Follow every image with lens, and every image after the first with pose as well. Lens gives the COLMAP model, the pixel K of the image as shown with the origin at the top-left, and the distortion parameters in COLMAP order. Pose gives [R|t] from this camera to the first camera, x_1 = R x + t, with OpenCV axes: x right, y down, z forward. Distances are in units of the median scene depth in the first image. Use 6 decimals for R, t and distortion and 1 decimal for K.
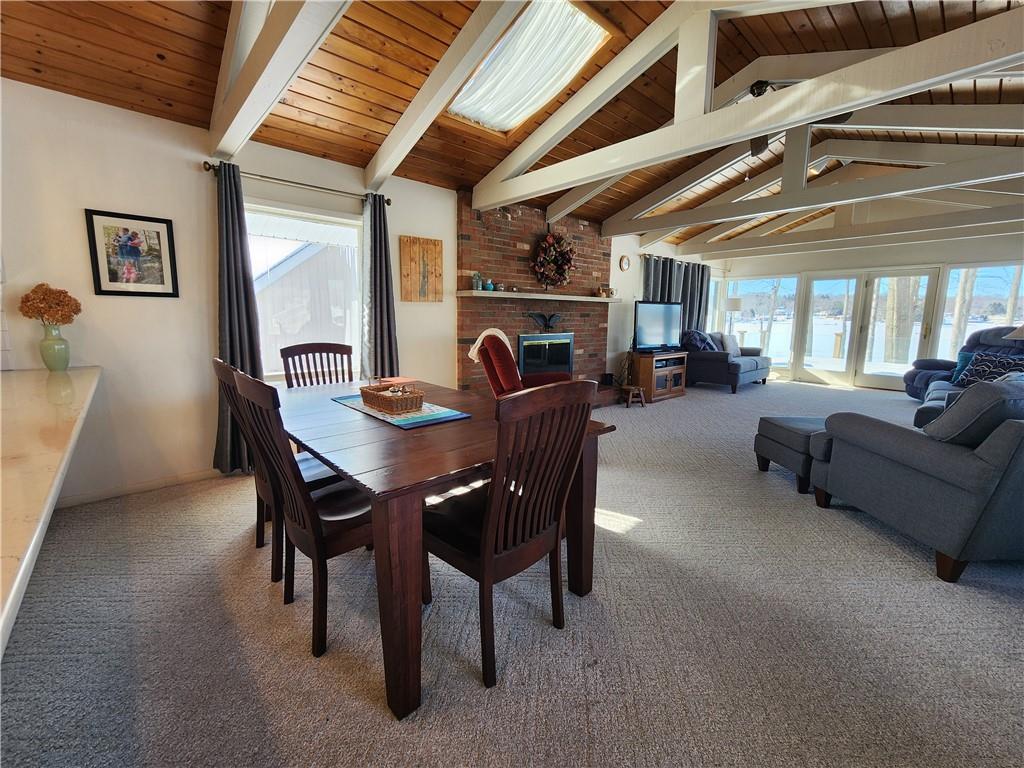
lens RADIAL K [[424.0, 0, 510.8], [0, 424.0, 376.7], [0, 0, 1]] dist [-0.001361, -0.000184]
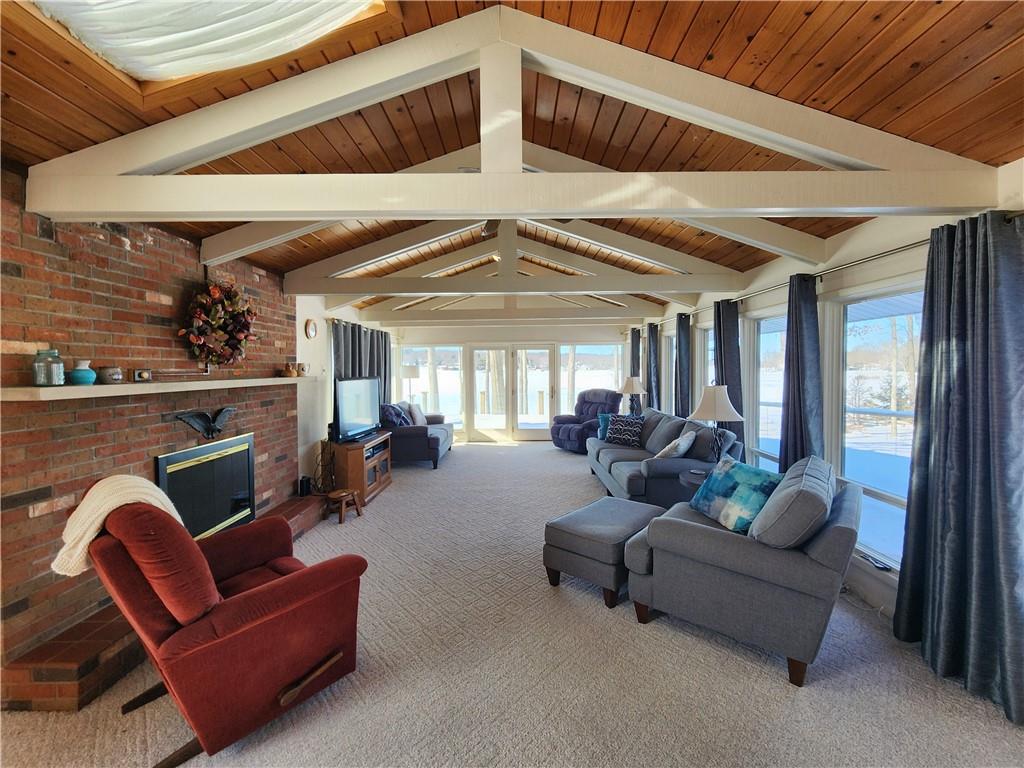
lens RADIAL K [[424.0, 0, 510.8], [0, 424.0, 376.7], [0, 0, 1]] dist [-0.001361, -0.000184]
pose [[0.678698, -0.030005, 0.733804, -0.064479], [0.119764, 0.990312, -0.070277, -0.101893], [-0.724587, 0.135581, 0.675716, 0.275603]]
